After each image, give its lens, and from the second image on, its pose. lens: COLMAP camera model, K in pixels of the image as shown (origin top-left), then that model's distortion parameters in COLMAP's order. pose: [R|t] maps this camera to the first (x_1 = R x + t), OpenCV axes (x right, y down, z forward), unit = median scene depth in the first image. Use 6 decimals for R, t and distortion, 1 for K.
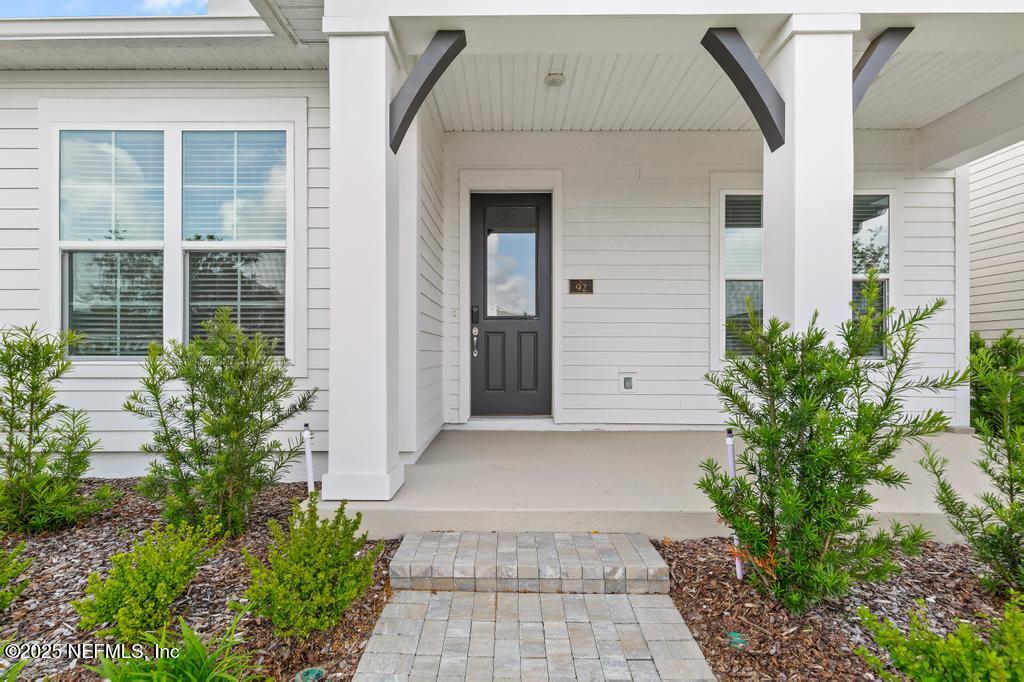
lens RADIAL K [[467.5, 0, 505.1], [0, 467.5, 346.9], [0, 0, 1]] dist [0.003292, -0.000052]
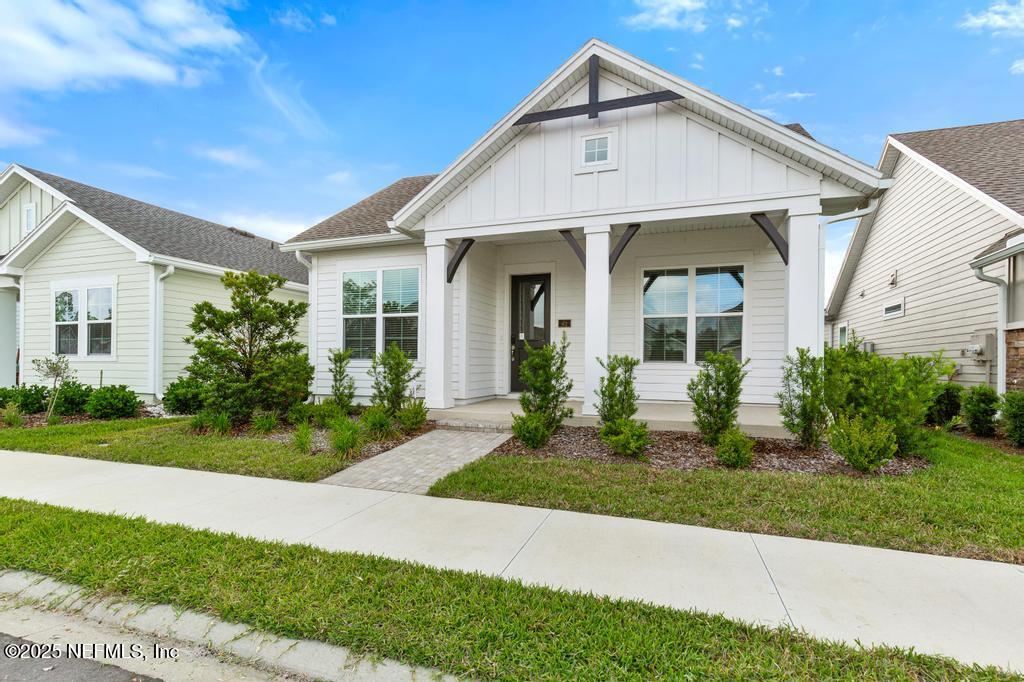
lens RADIAL K [[467.5, 0, 516.8], [0, 467.5, 348.0], [0, 0, 1]] dist [0.003292, -0.000052]
pose [[0.947382, -0.003813, -0.320082, 1.056094], [-0.002441, 0.999814, -0.019135, 0.010577], [0.320096, 0.018909, 0.947197, -1.518651]]
